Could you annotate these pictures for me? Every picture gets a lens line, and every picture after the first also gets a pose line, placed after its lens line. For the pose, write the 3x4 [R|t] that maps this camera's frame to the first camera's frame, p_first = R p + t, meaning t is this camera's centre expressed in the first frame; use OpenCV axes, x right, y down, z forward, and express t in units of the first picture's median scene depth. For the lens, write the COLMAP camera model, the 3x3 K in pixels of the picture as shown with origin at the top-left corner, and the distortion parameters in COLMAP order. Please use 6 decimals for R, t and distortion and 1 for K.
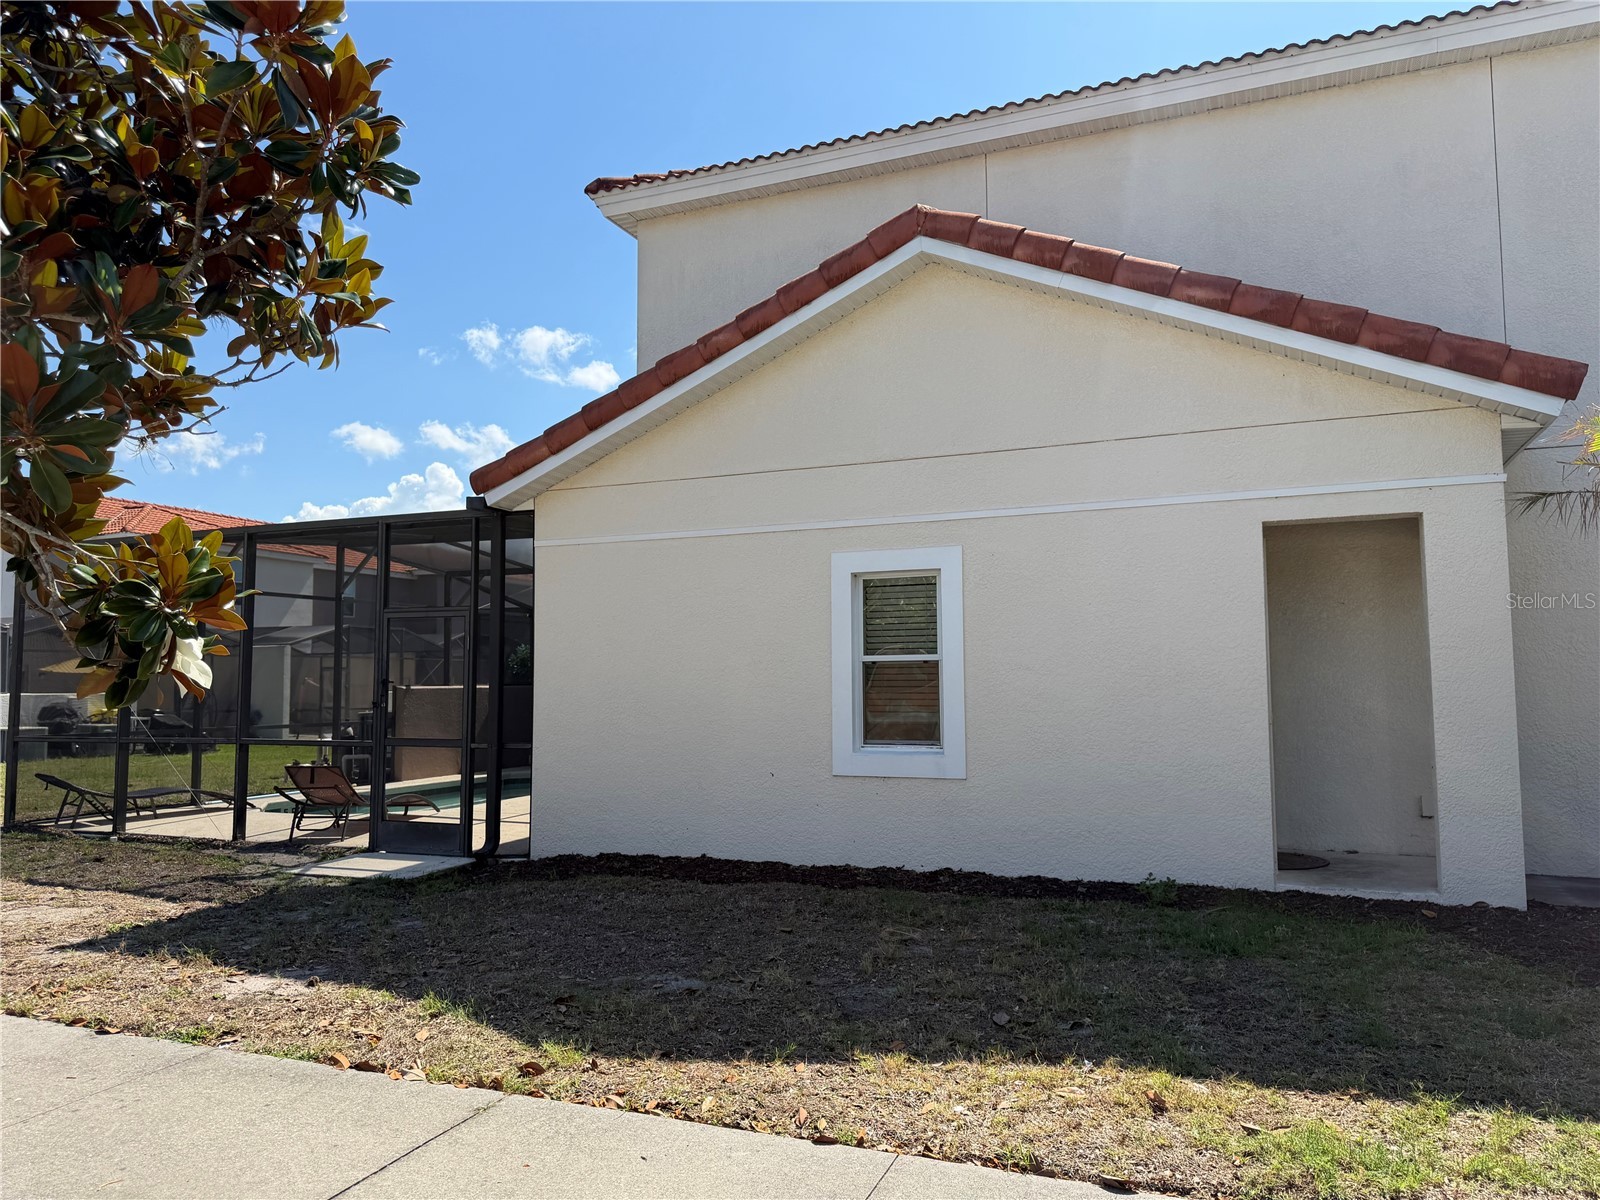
lens RADIAL K [[1132.4, 0, 800.0], [0, 1132.4, 600.0], [0, 0, 1]] dist [0.000593, -0.004627]
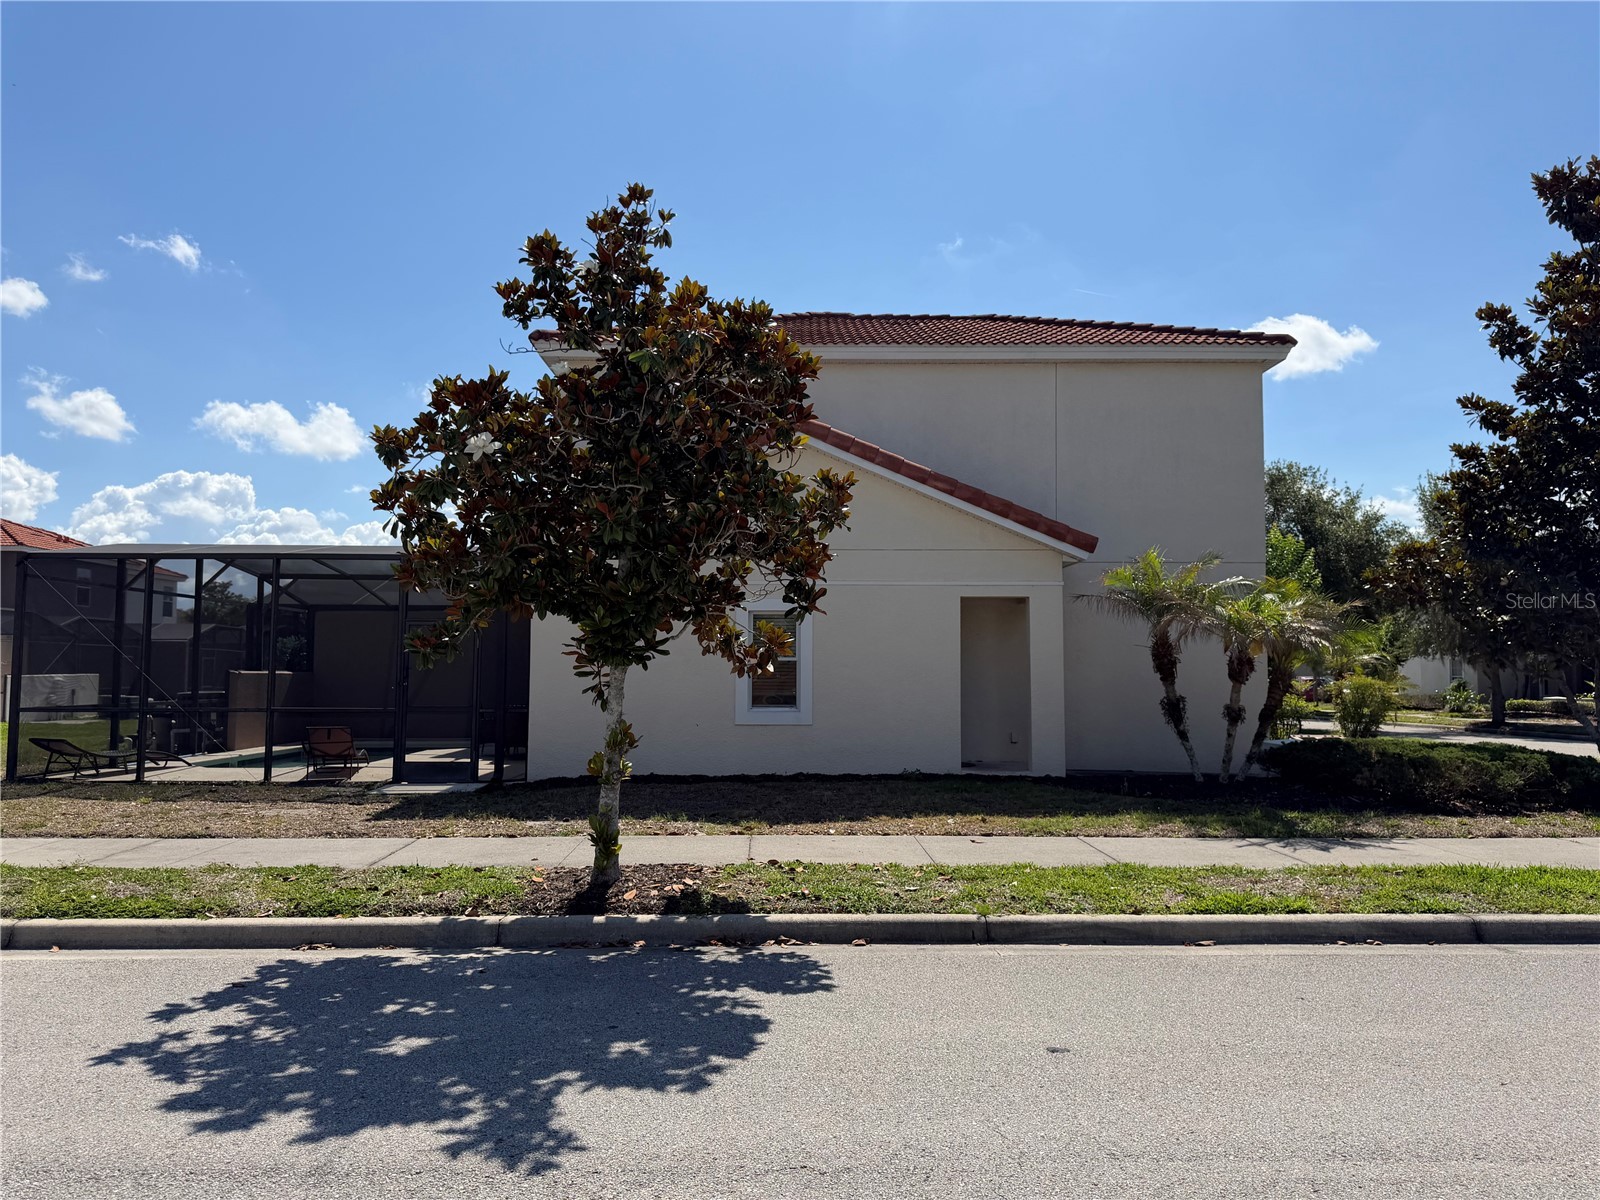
lens RADIAL K [[1120.0, 0, 800.0], [0, 1120.0, 600.0], [0, 0, 1]] dist [-0.006529, -0.002540]
pose [[0.921232, 0.040226, 0.386928, -0.651355], [-0.041104, 0.999137, -0.006009, -0.039818], [-0.386836, -0.010369, 0.922090, -0.764995]]
